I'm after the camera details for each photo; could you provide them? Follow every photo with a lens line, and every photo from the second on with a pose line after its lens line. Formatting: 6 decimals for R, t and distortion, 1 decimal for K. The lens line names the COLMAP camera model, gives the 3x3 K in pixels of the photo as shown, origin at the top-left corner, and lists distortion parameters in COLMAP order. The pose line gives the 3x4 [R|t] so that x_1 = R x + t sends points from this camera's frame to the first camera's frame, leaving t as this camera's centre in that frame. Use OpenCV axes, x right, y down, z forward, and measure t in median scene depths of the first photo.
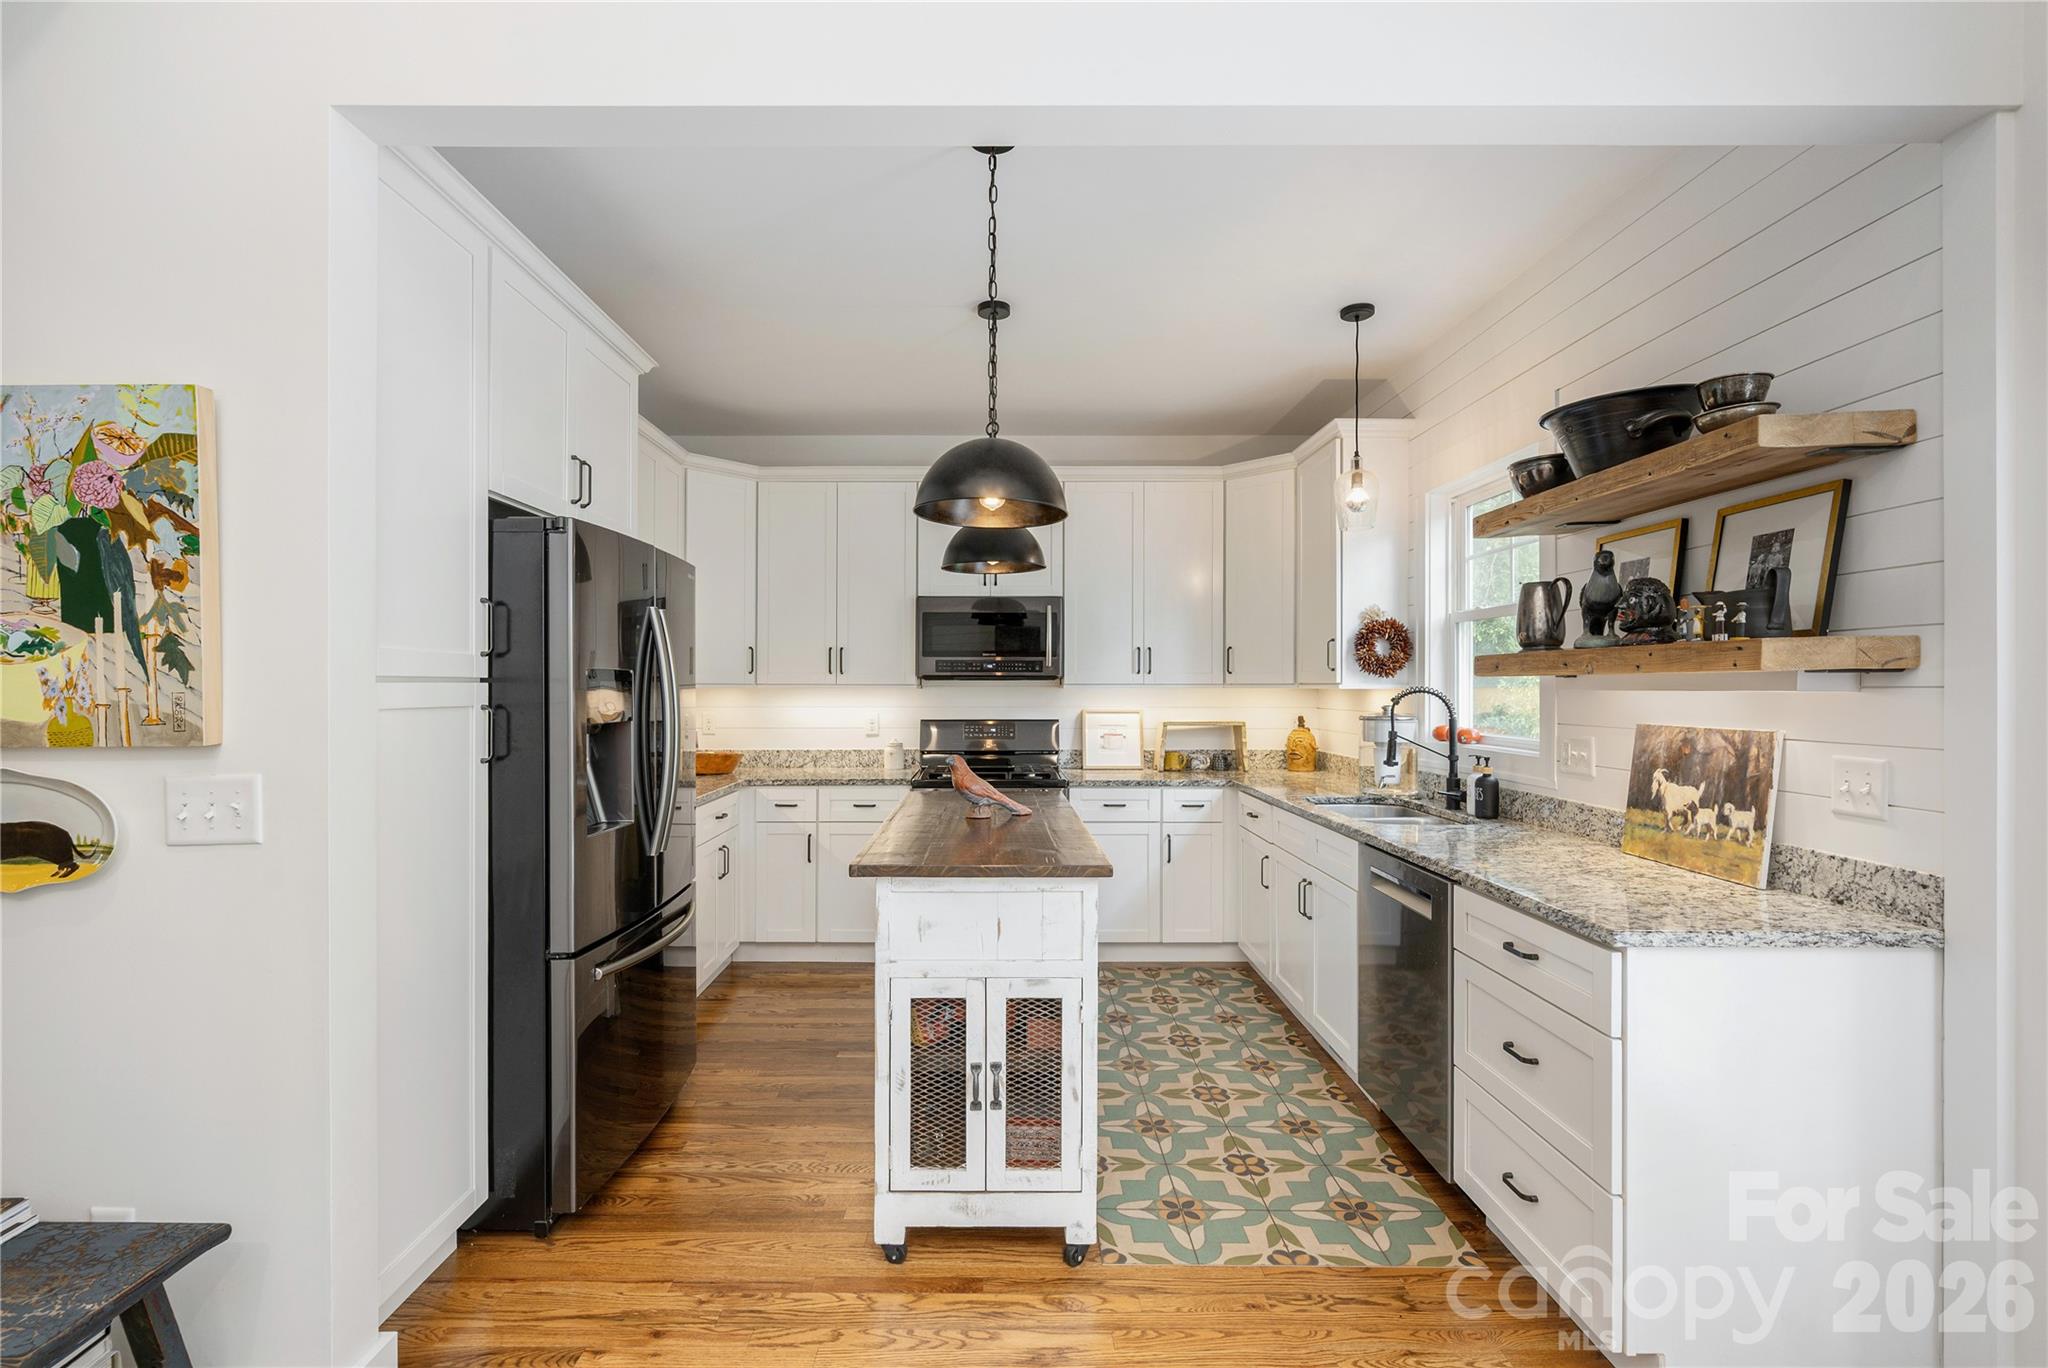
lens RADIAL K [[882.6, 0, 1021.7], [0, 882.6, 701.0], [0, 0, 1]] dist [-0.001478, -0.001063]
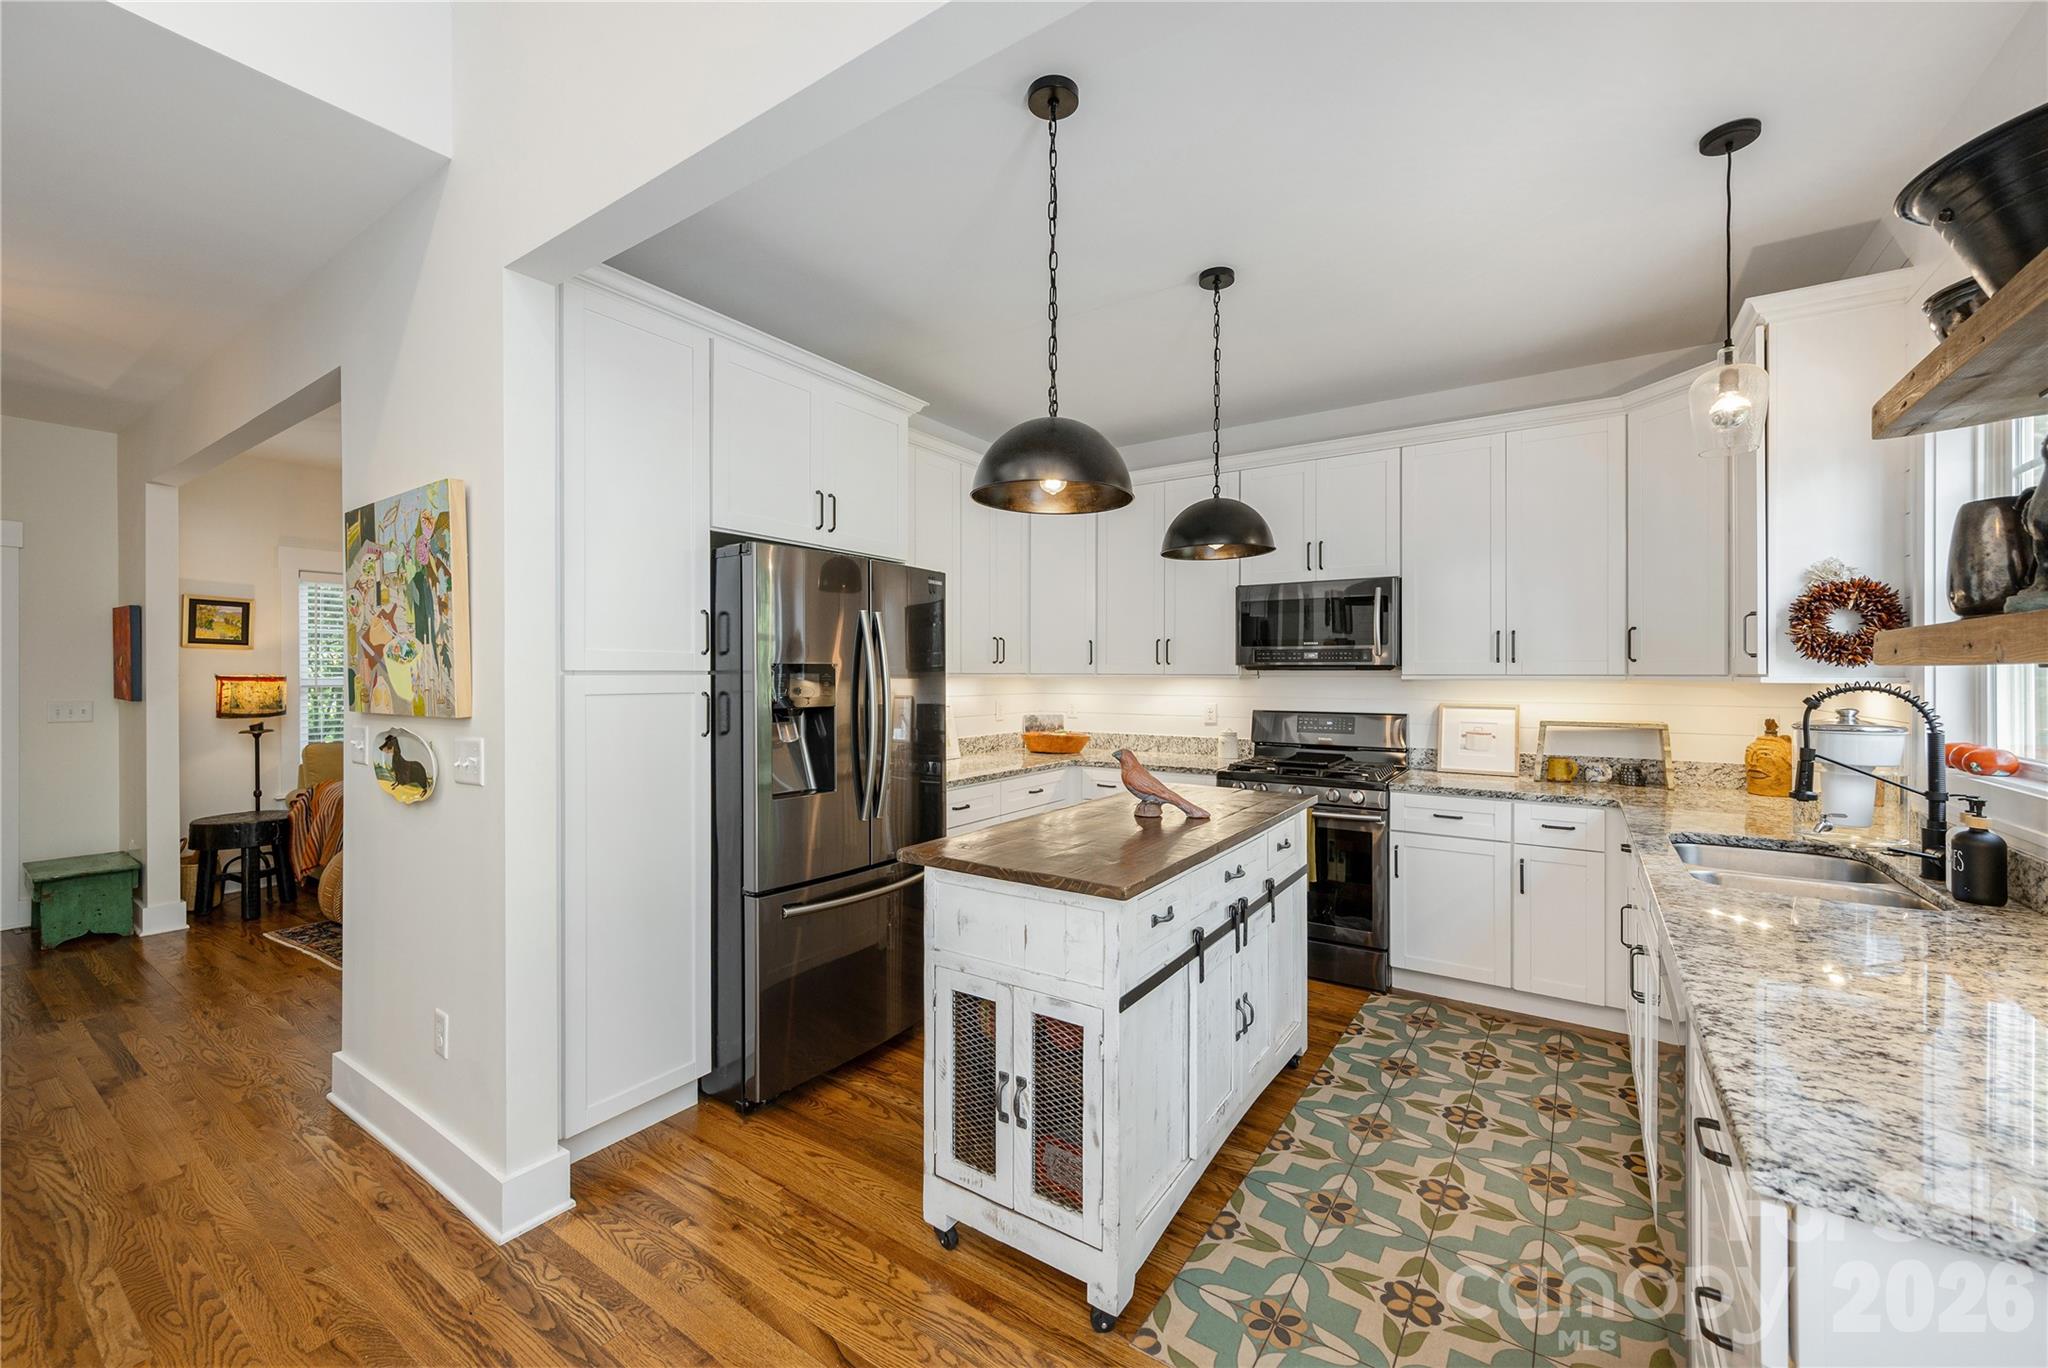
lens RADIAL K [[803.2, 0, 1044.6], [0, 803.2, 683.0], [0, 0, 1]] dist [-0.000218, -0.000707]
pose [[0.829997, 0.008188, -0.557708, 0.387390], [-0.011026, 0.999938, -0.001728, -0.009856], [0.557659, 0.007583, 0.830035, 0.245385]]
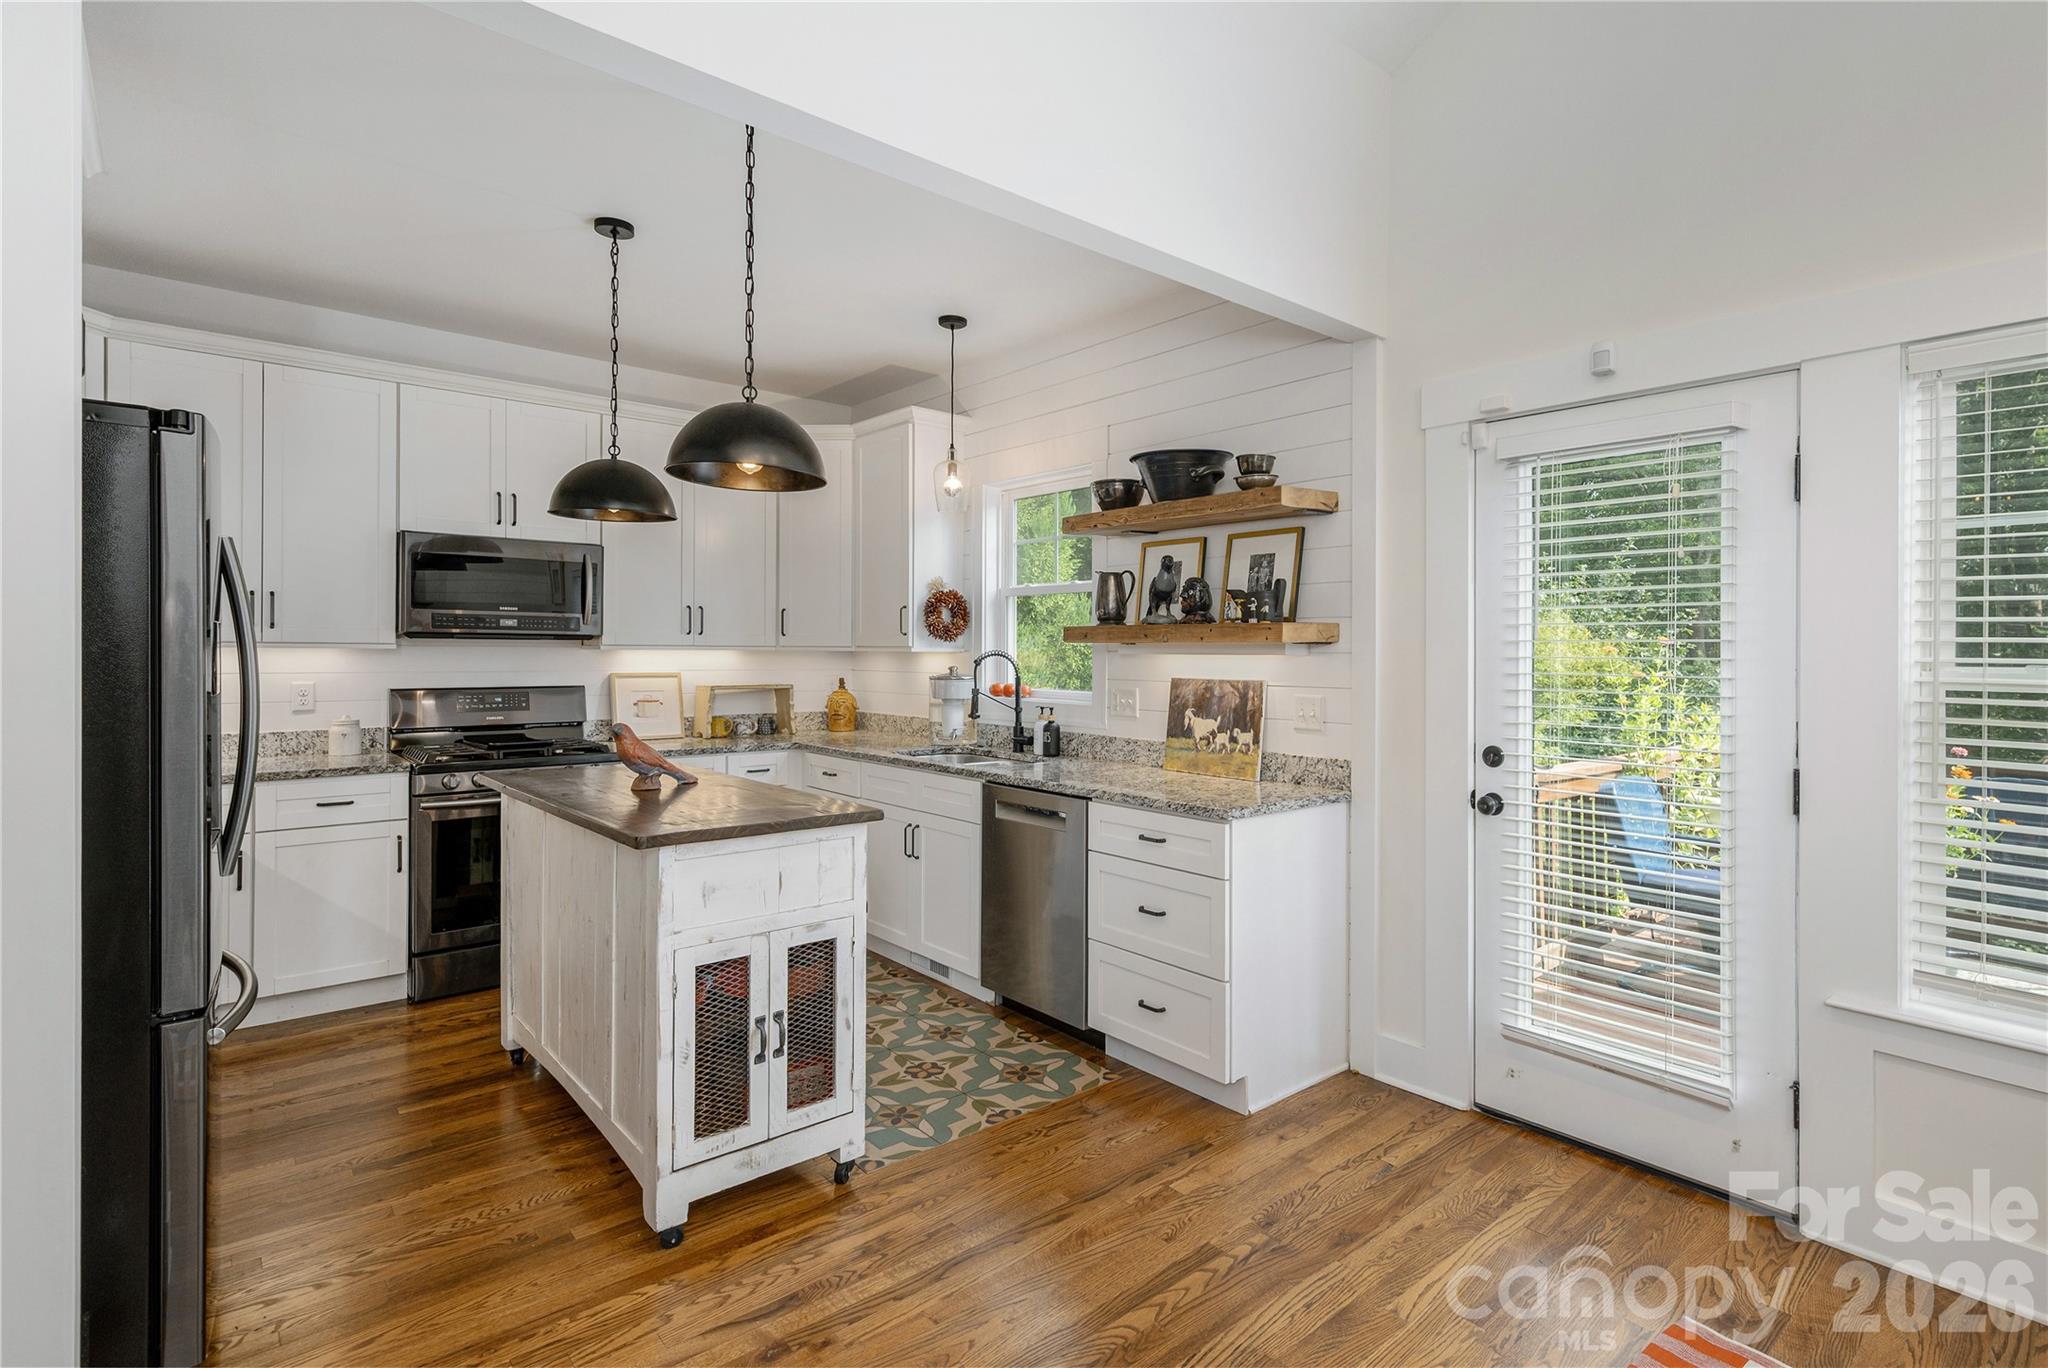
lens RADIAL K [[954.7, 0, 1091.4], [0, 954.7, 673.5], [0, 0, 1]] dist [0.004865, -0.000779]
pose [[0.754619, -0.009599, 0.656093, -0.401080], [0.003372, 0.999937, 0.010751, 0.001618], [-0.656154, -0.005900, 0.754604, -0.070088]]
